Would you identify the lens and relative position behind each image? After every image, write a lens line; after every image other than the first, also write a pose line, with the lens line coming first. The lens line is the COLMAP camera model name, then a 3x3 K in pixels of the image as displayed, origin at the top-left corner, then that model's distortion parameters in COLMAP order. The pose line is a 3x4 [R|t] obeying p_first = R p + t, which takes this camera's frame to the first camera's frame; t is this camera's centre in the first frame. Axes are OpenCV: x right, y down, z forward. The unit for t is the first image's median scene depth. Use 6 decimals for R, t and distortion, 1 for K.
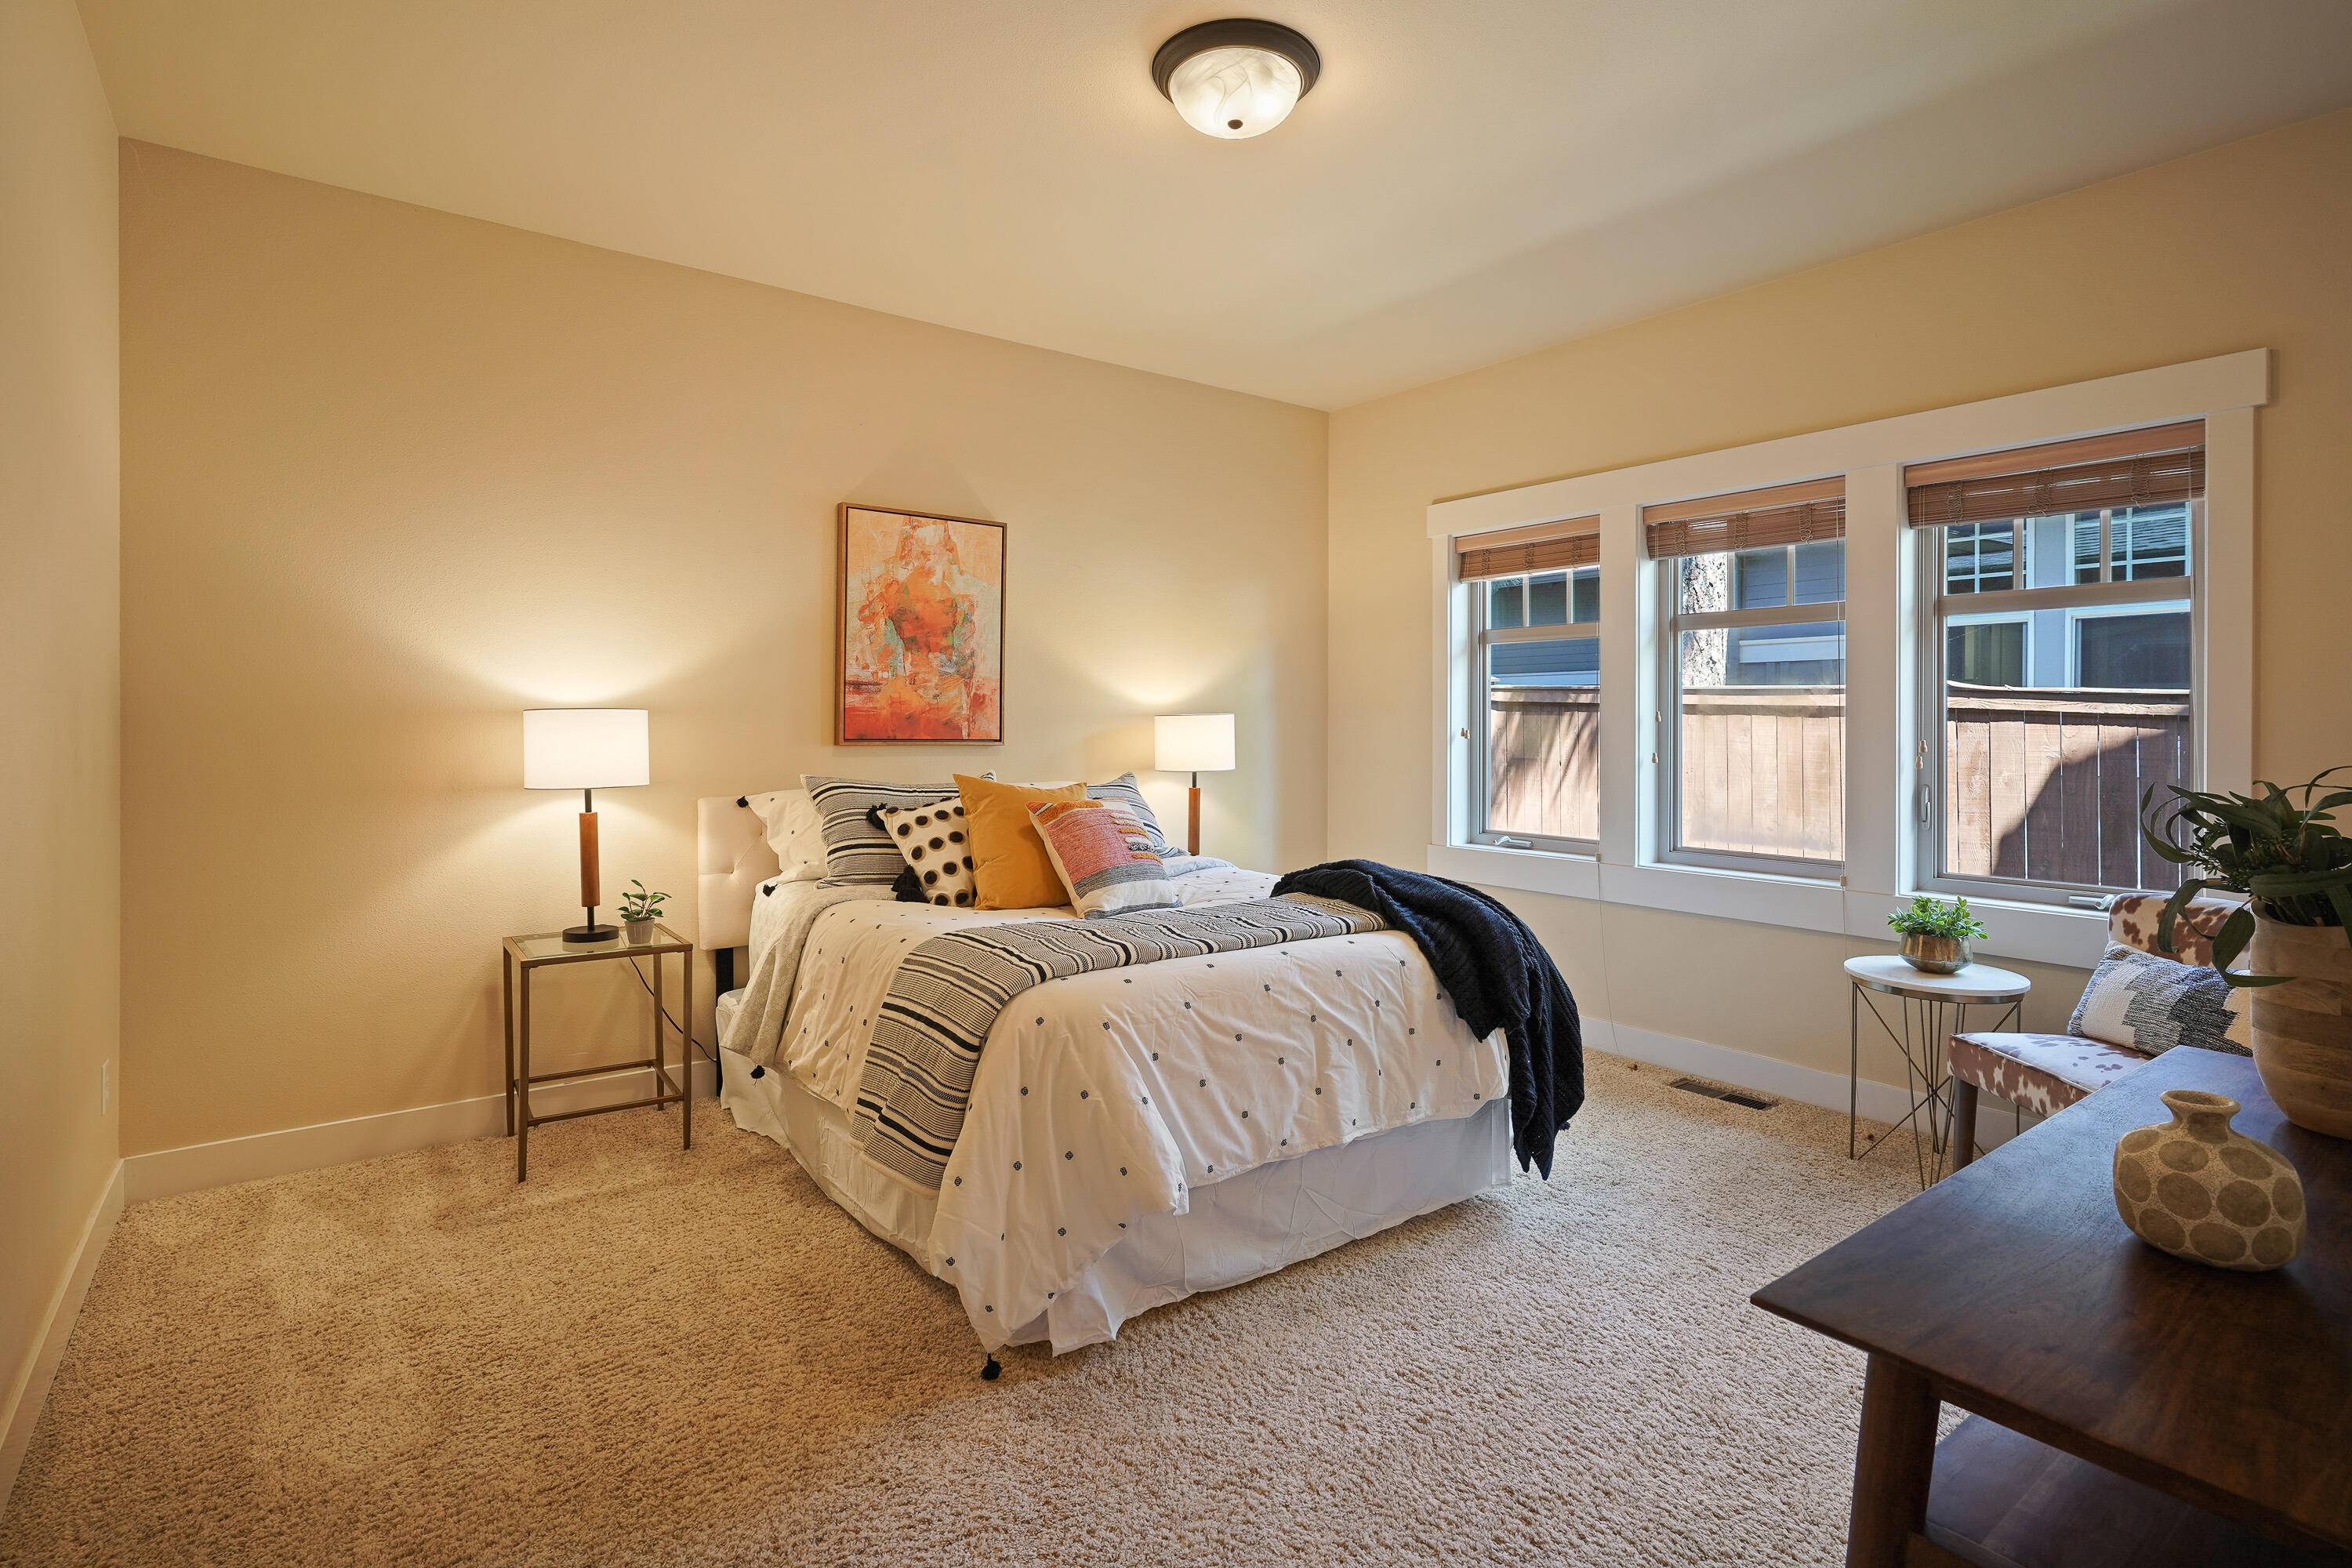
lens RADIAL K [[1149.0, 0, 1182.7], [0, 1149.0, 733.8], [0, 0, 1]] dist [-0.002418, 0.001497]
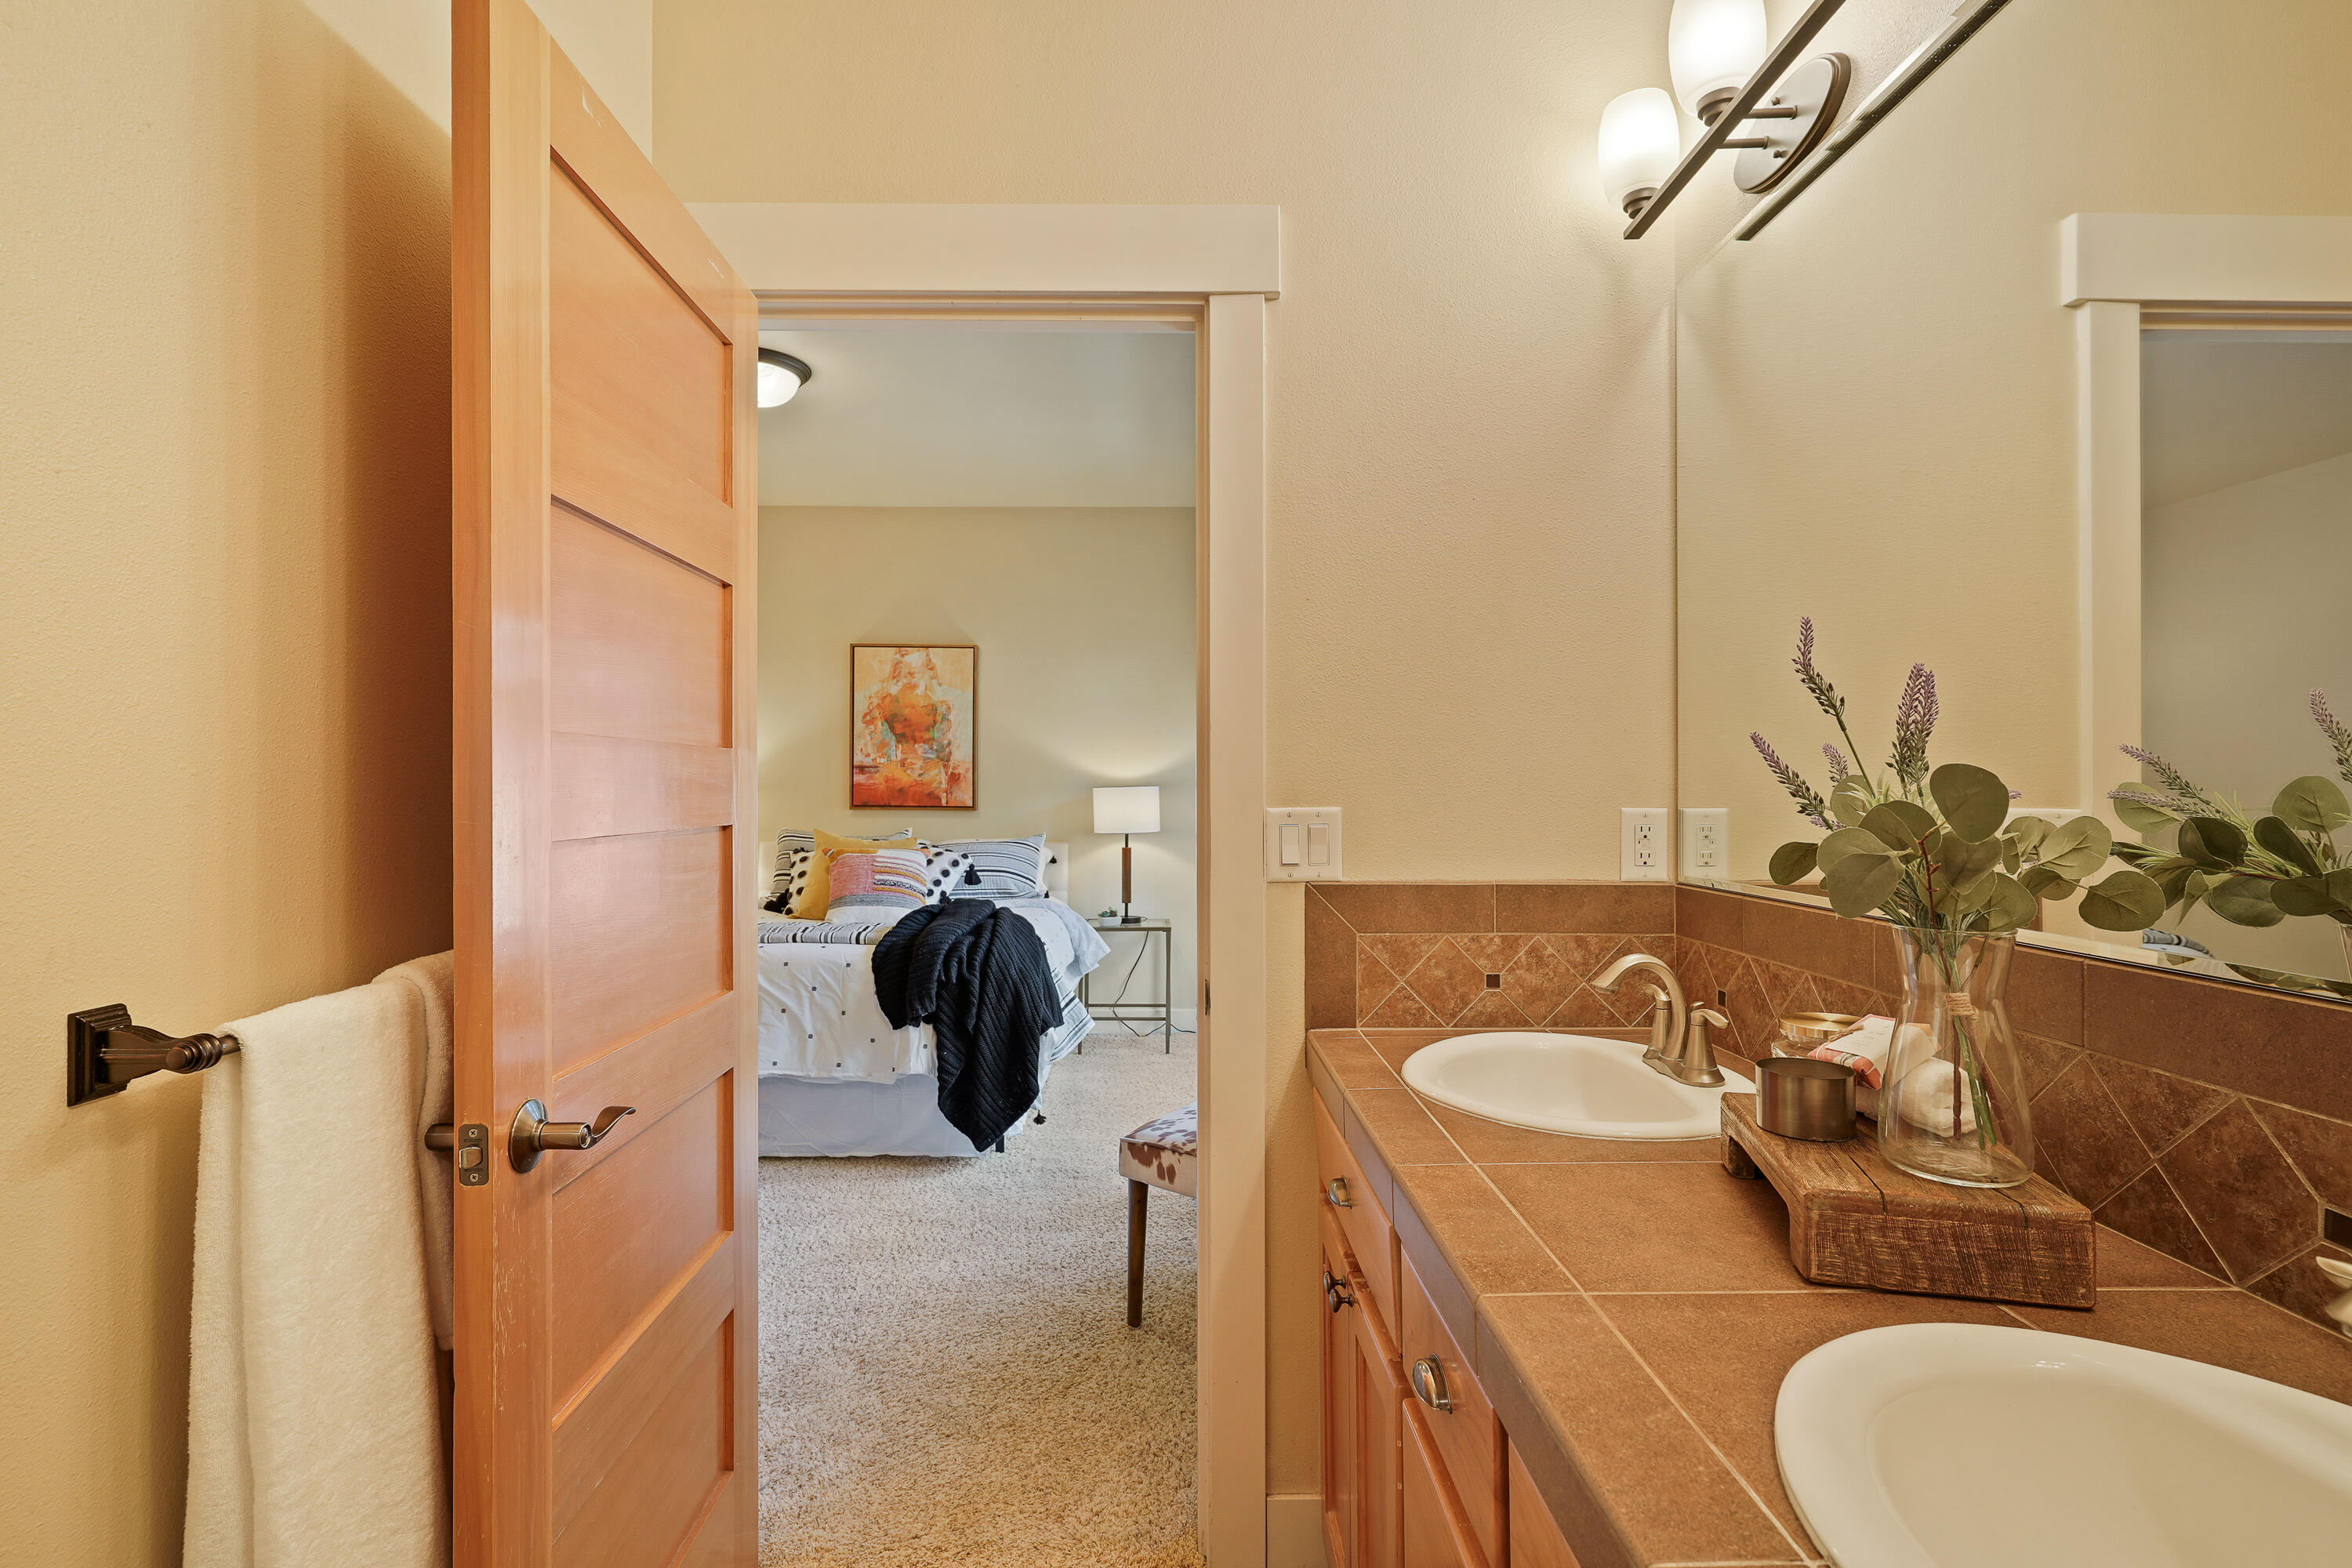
lens RADIAL K [[1153.2, 0, 1174.4], [0, 1153.2, 780.5], [0, 0, 1]] dist [-0.004858, -0.000337]
pose [[0.811149, -0.006367, -0.584804, 0.862998], [-0.003724, 0.999864, -0.016052, -0.004778], [0.584827, 0.015198, 0.811015, 0.049804]]
